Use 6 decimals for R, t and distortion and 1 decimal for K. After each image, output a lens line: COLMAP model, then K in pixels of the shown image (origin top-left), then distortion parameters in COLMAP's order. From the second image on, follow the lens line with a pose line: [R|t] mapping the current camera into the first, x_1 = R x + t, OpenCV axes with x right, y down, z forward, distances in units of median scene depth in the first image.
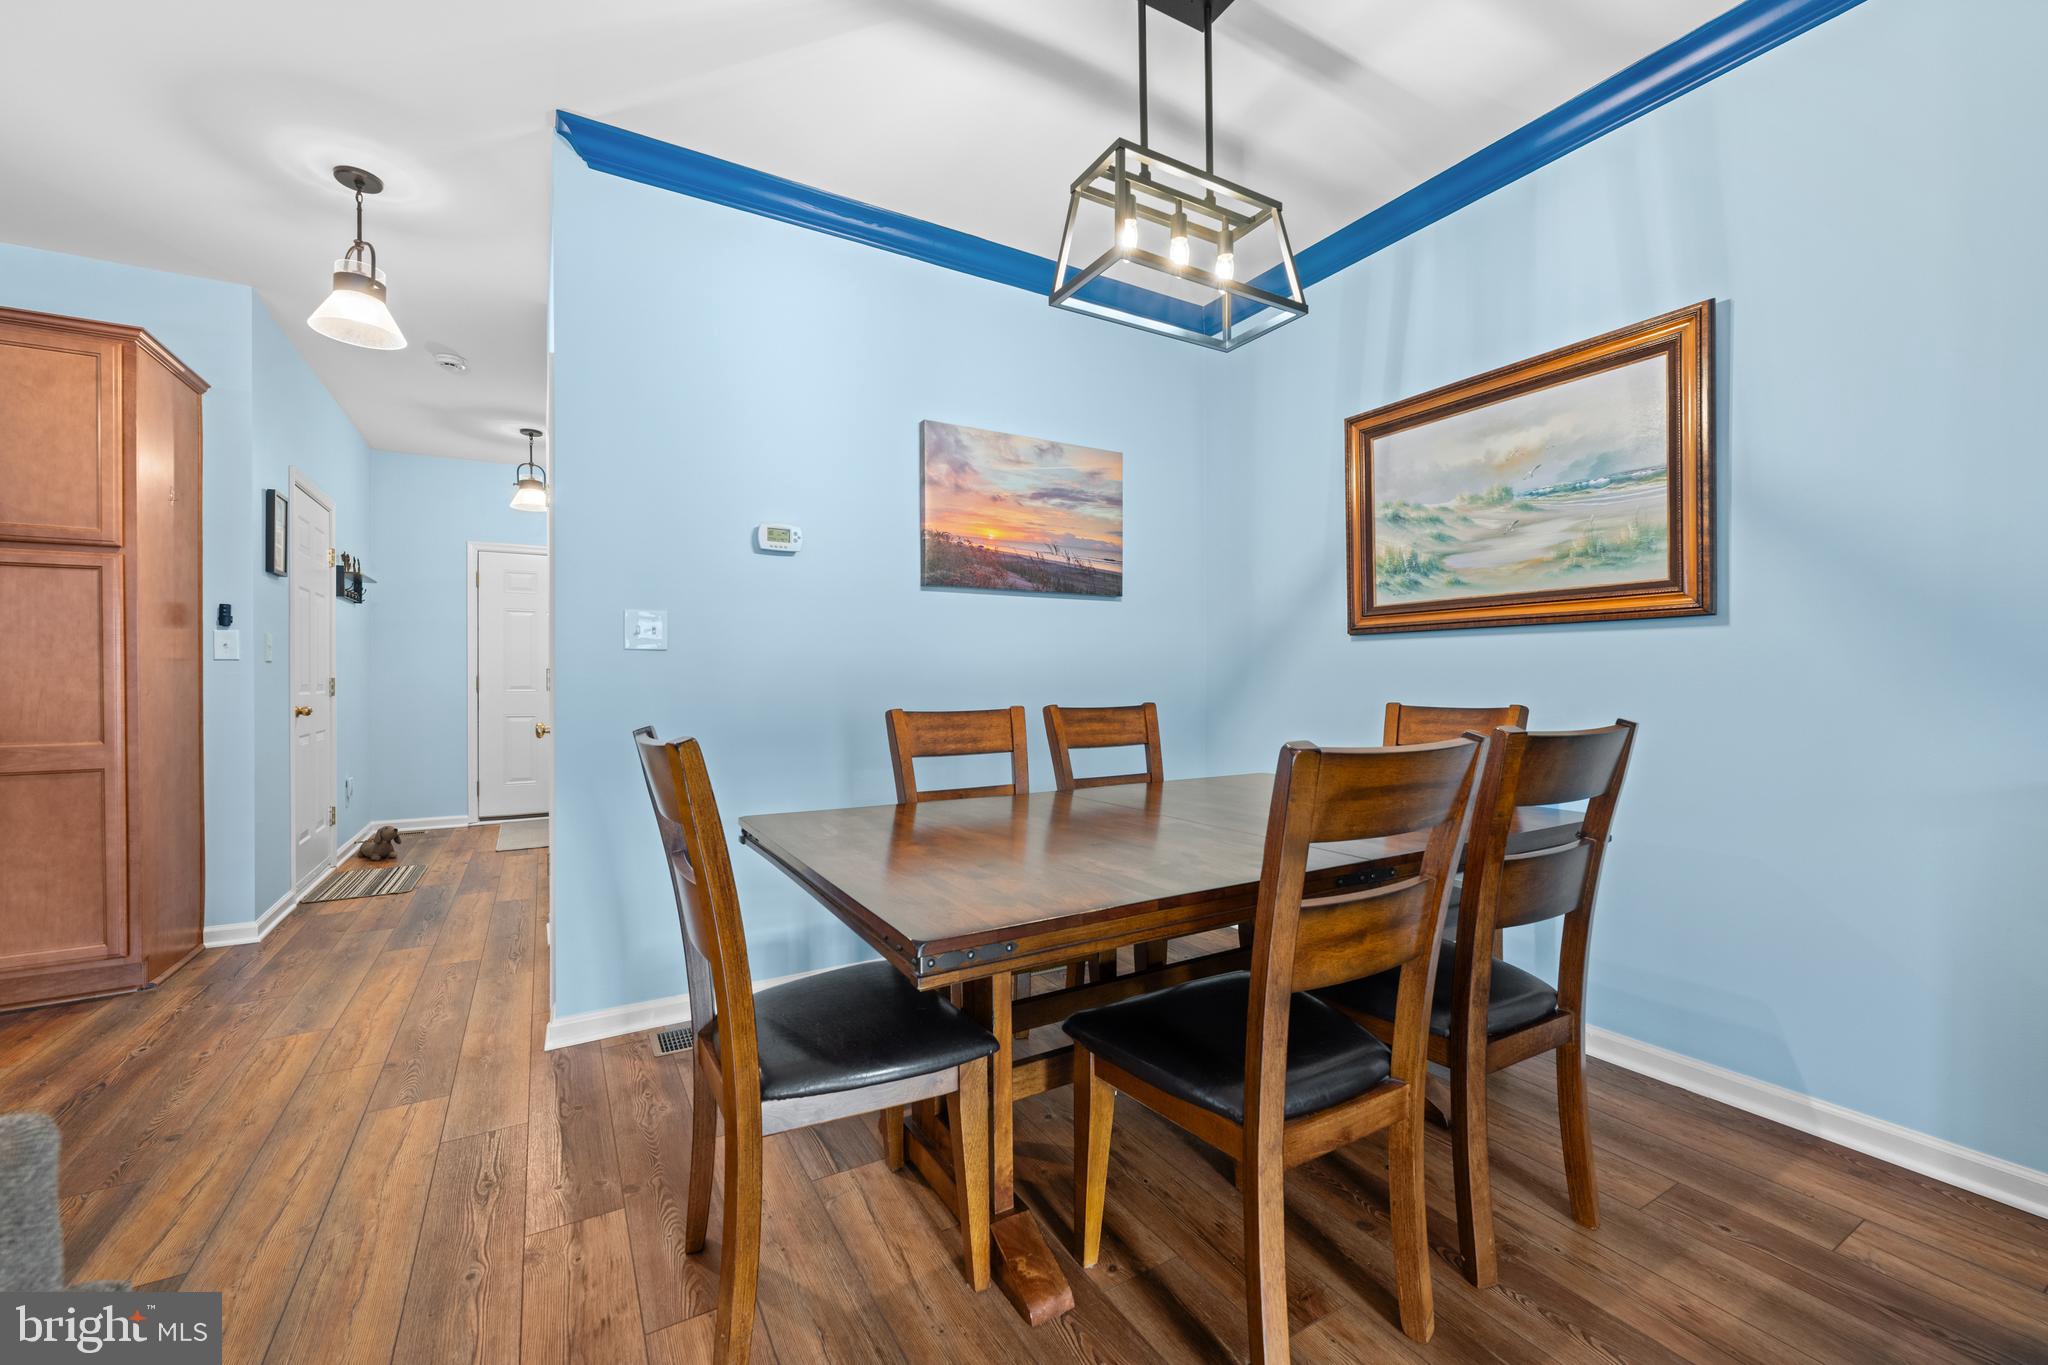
lens RADIAL K [[827.5, 0, 1032.9], [0, 827.5, 685.6], [0, 0, 1]] dist [-0.003902, 0.000631]
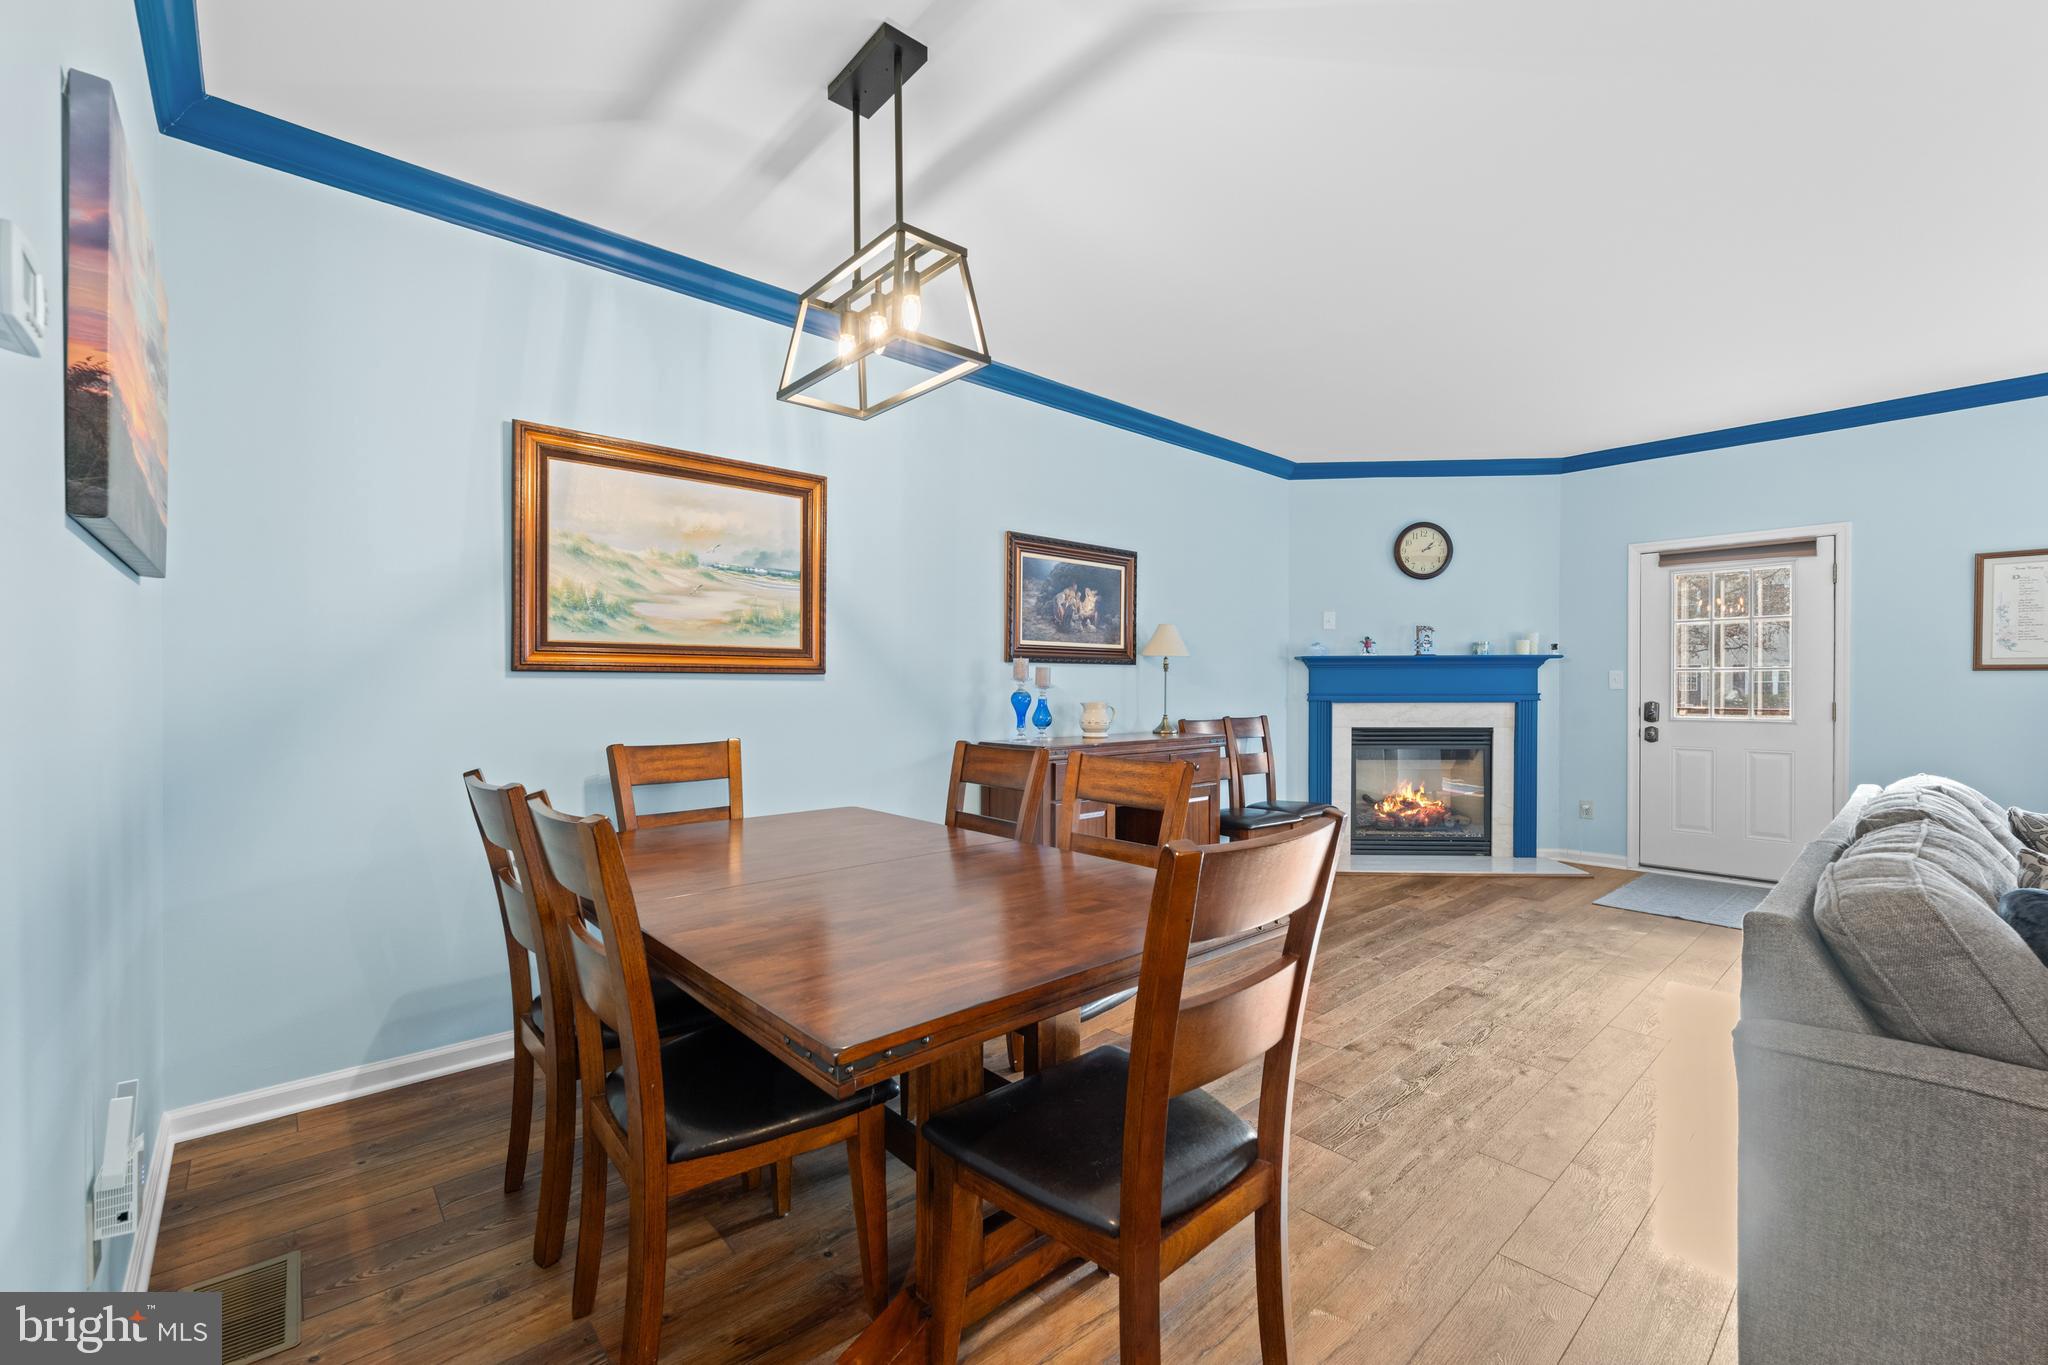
lens RADIAL K [[827.5, 0, 1019.5], [0, 827.5, 697.2], [0, 0, 1]] dist [-0.003902, 0.000631]
pose [[-0.179495, -0.010253, 0.983705, -0.623926], [0.005612, 0.999919, 0.011446, -0.044161], [-0.983743, 0.007575, -0.179423, 0.700942]]
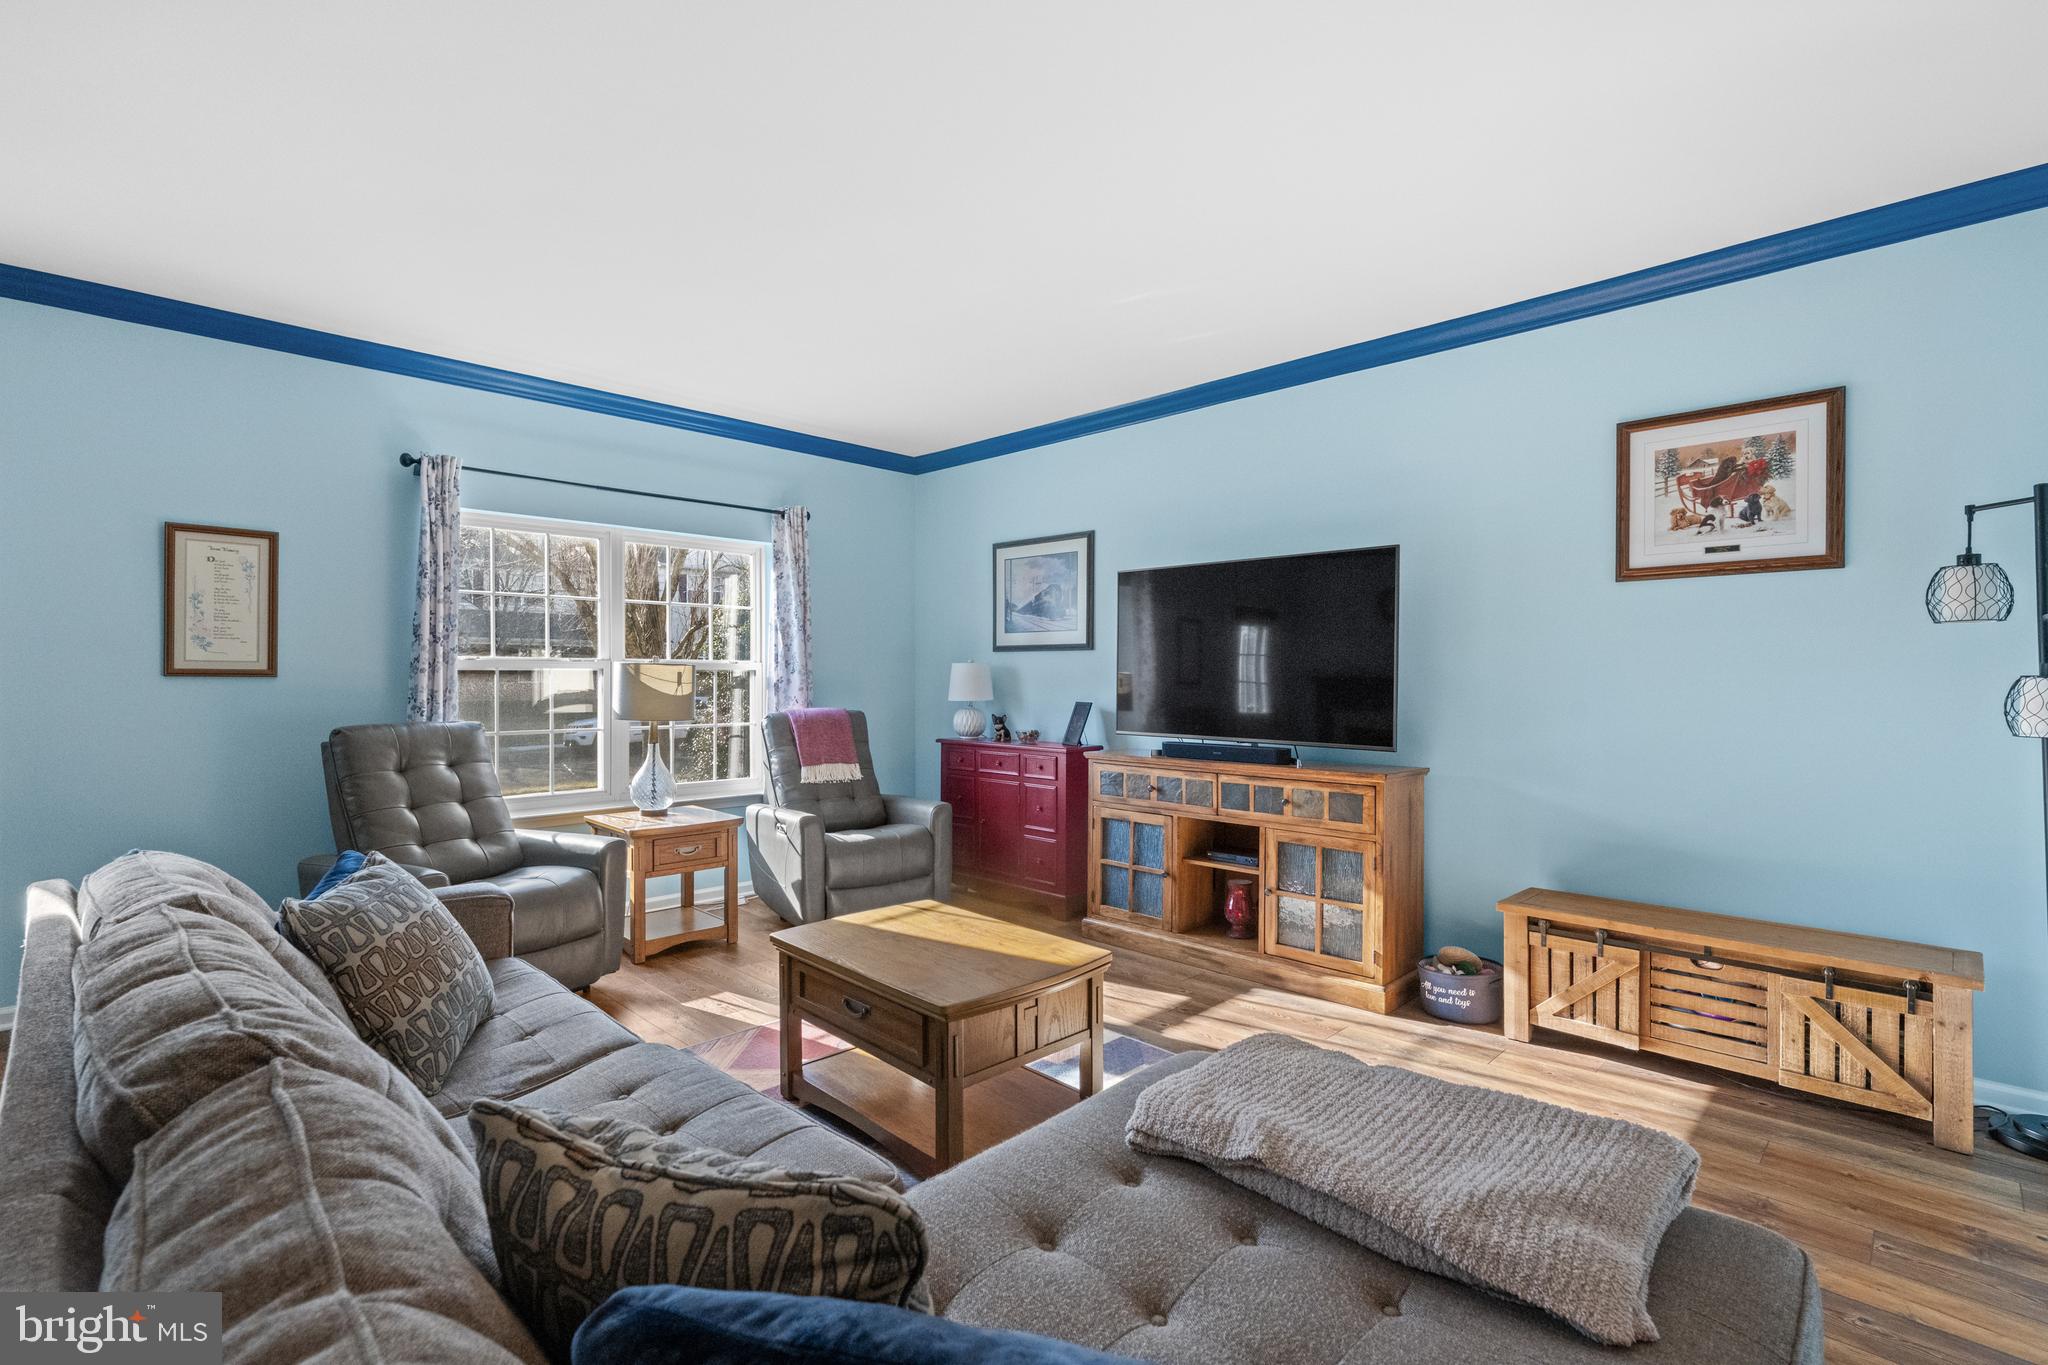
lens RADIAL K [[933.3, 0, 1023.1], [0, 933.3, 682.4], [0, 0, 1]] dist [-0.013308, -0.000220]
pose [[-0.968266, -0.000101, -0.249922, -0.275285], [-0.000942, 0.999994, 0.003245, -0.062577], [0.249921, 0.003377, -0.968260, 0.233357]]
